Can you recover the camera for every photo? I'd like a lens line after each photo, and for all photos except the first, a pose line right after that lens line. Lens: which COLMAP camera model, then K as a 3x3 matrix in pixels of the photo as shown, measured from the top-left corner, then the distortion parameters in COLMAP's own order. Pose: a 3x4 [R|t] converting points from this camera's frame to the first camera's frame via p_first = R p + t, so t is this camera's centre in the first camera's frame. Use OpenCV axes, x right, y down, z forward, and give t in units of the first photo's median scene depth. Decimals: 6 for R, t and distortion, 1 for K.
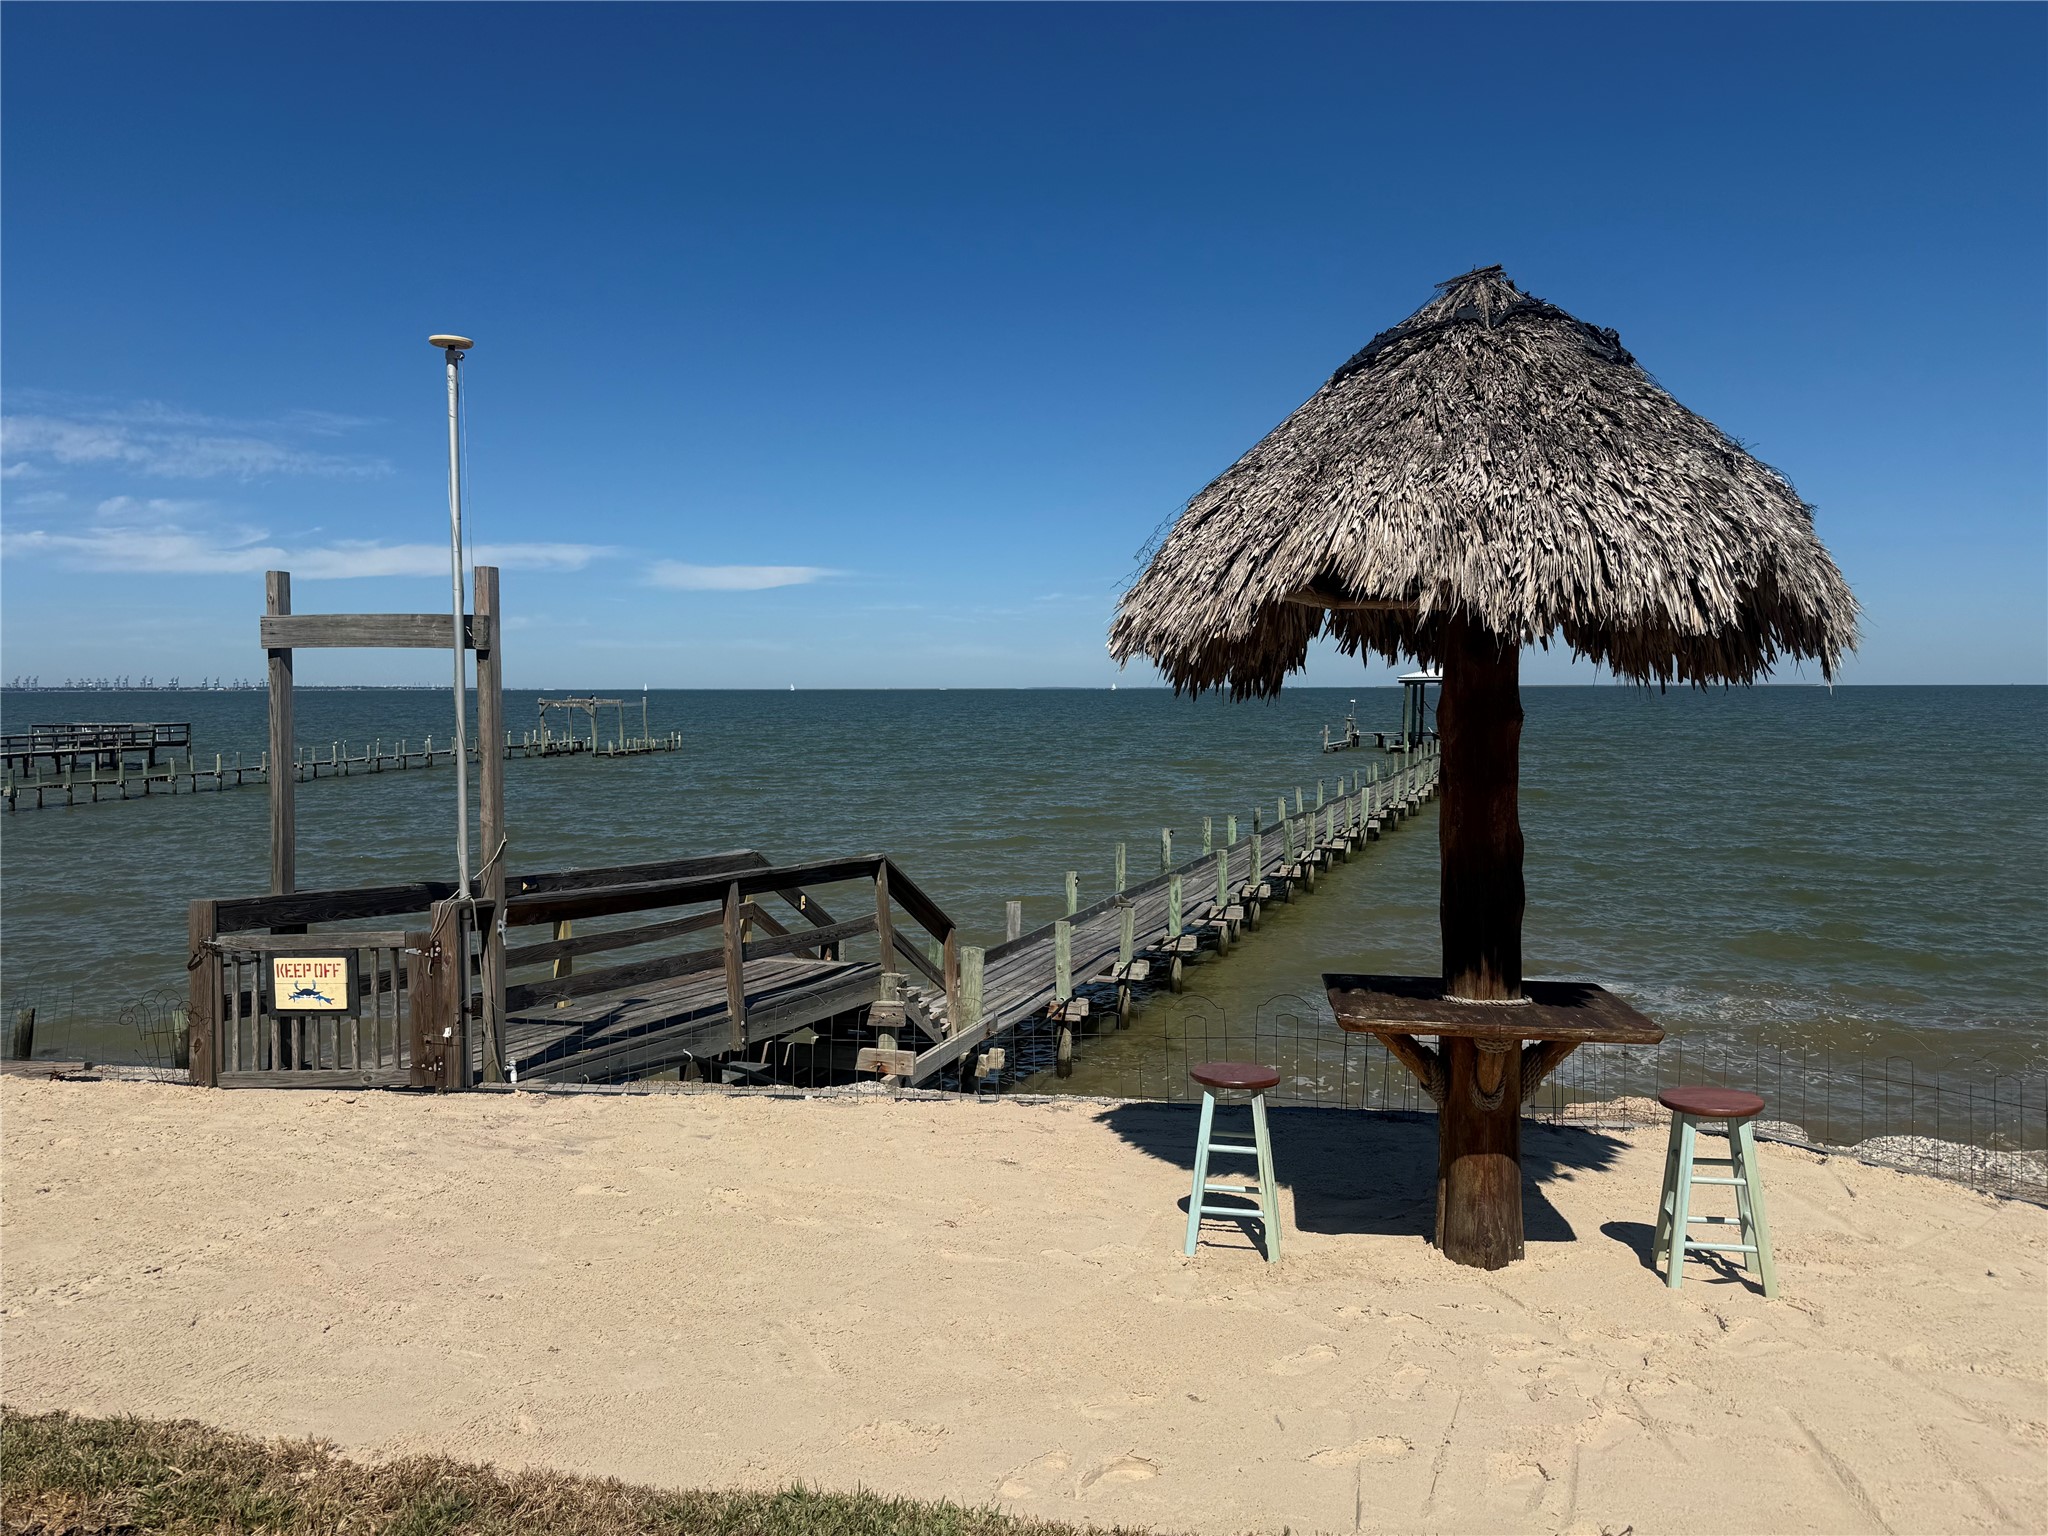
lens RADIAL K [[1478.5, 0, 1024.0], [0, 1478.5, 768.0], [0, 0, 1]] dist [0.106869, -0.126898]
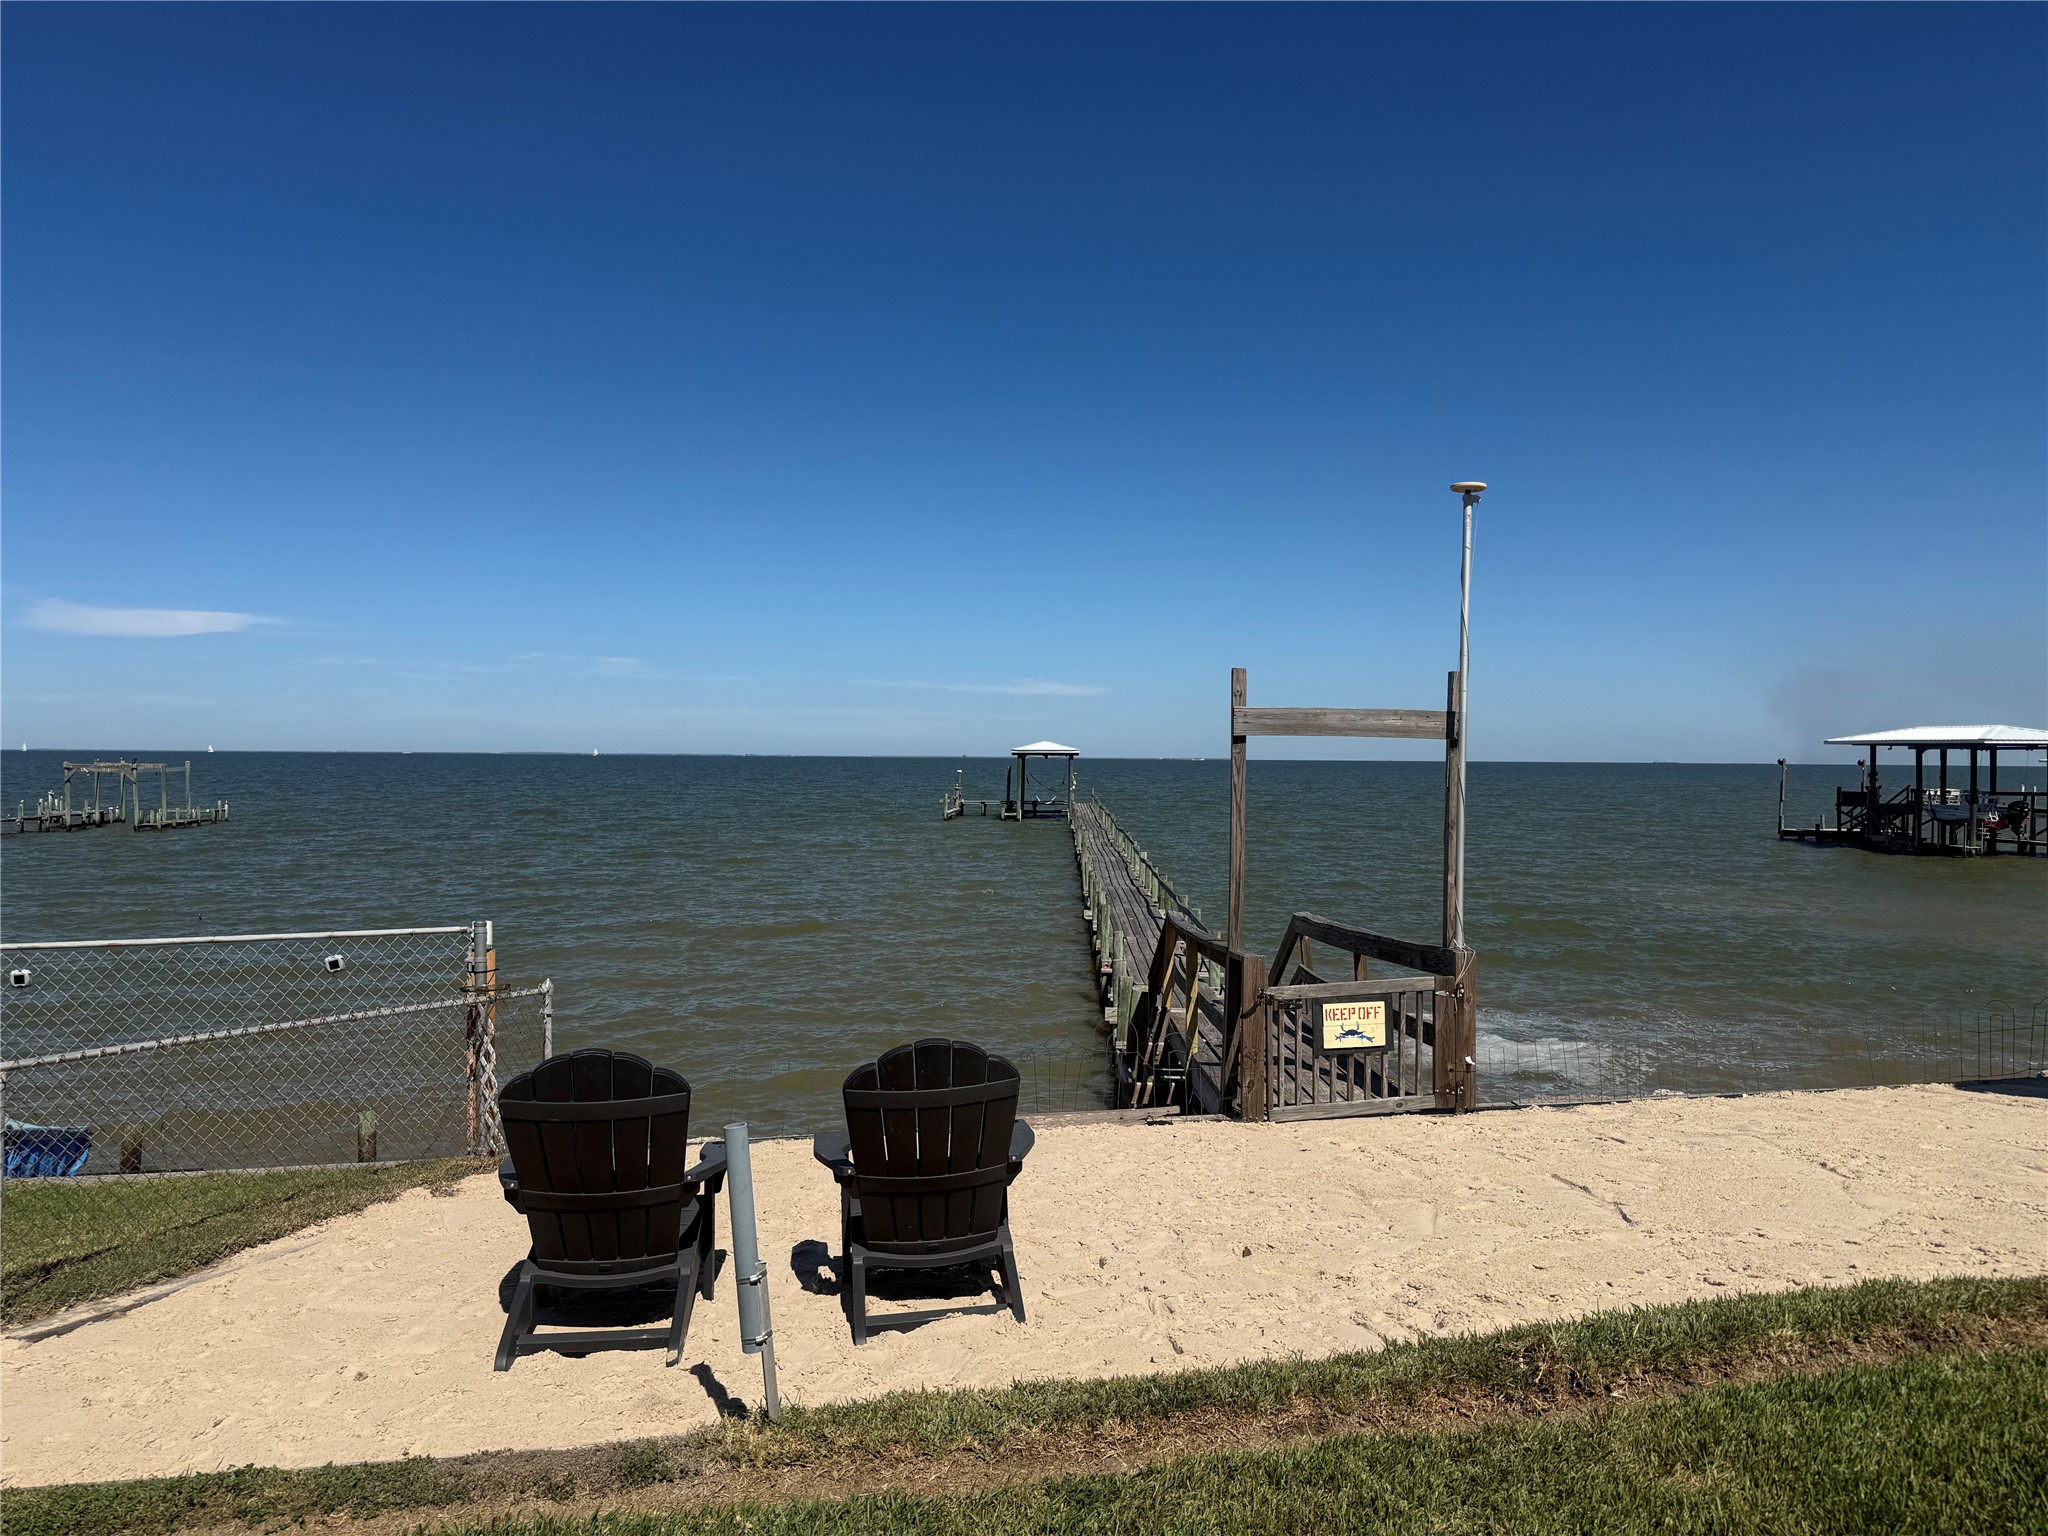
lens RADIAL K [[1461.9, 0, 1021.0], [0, 1461.9, 789.1], [0, 0, 1]] dist [0.146680, -0.158198]
pose [[0.931937, 0.003139, 0.362606, -1.125372], [0.008252, 0.999520, -0.029861, -0.007230], [-0.362525, 0.030821, 0.931464, 0.023218]]
